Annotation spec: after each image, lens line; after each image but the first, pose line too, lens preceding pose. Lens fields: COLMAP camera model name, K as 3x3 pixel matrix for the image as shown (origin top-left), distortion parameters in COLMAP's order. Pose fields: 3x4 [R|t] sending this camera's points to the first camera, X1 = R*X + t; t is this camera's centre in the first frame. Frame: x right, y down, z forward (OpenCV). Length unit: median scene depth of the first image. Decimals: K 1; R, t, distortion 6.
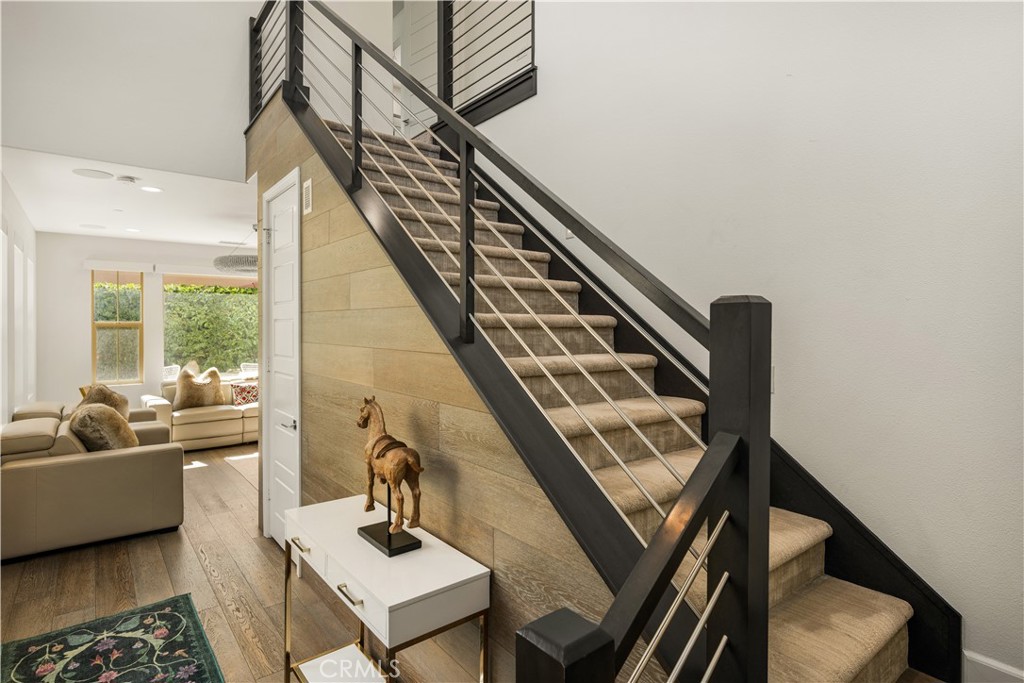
lens RADIAL K [[536.6, 0, 510.2], [0, 536.6, 326.2], [0, 0, 1]] dist [0.000517, -0.000175]
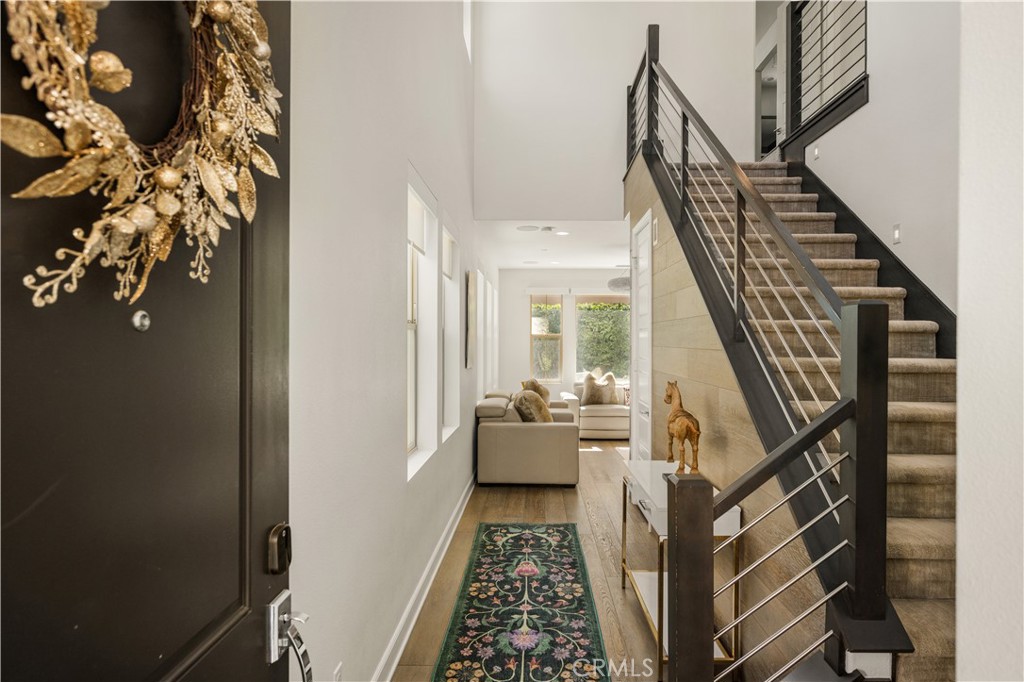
lens RADIAL K [[582.1, 0, 512.0], [0, 582.1, 341.0], [0, 0, 1]] dist [-0.001093, -0.000353]
pose [[0.761163, 0.005327, -0.648539, 0.213208], [-0.006552, 0.999978, 0.000524, 0.015883], [0.648528, 0.003850, 0.761181, -0.221436]]
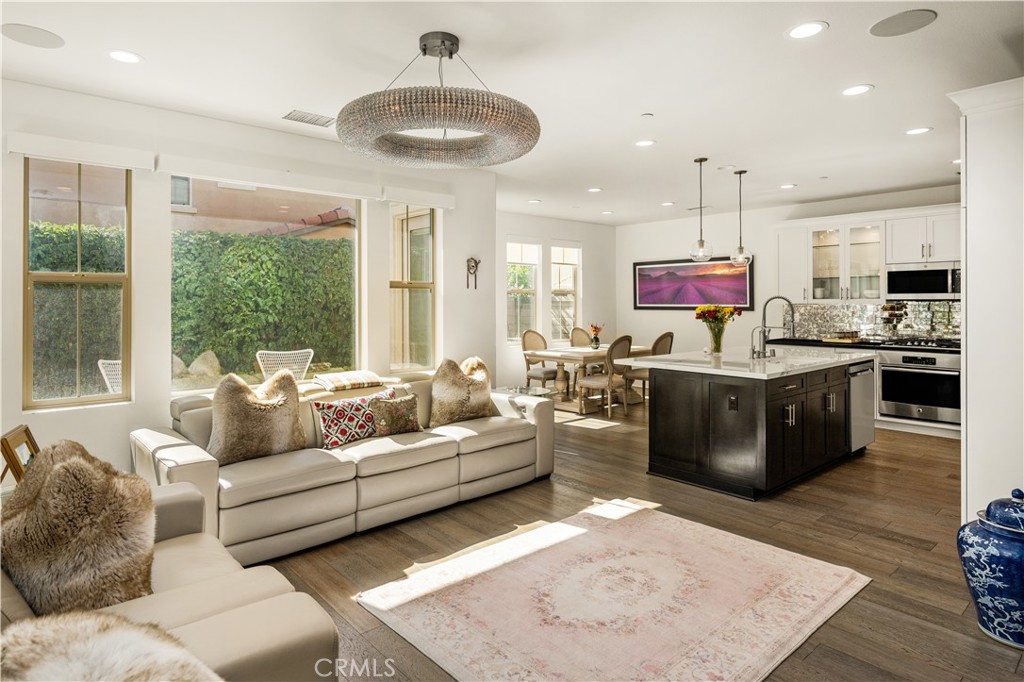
lens RADIAL K [[575.5, 0, 481.3], [0, 575.5, 298.7], [0, 0, 1]] dist [-0.000745, -0.000148]
pose [[0.999664, -0.001136, 0.025912, -0.728452], [0.001279, 0.999984, -0.005480, 0.033102], [-0.025905, 0.005511, 0.999649, 0.904674]]
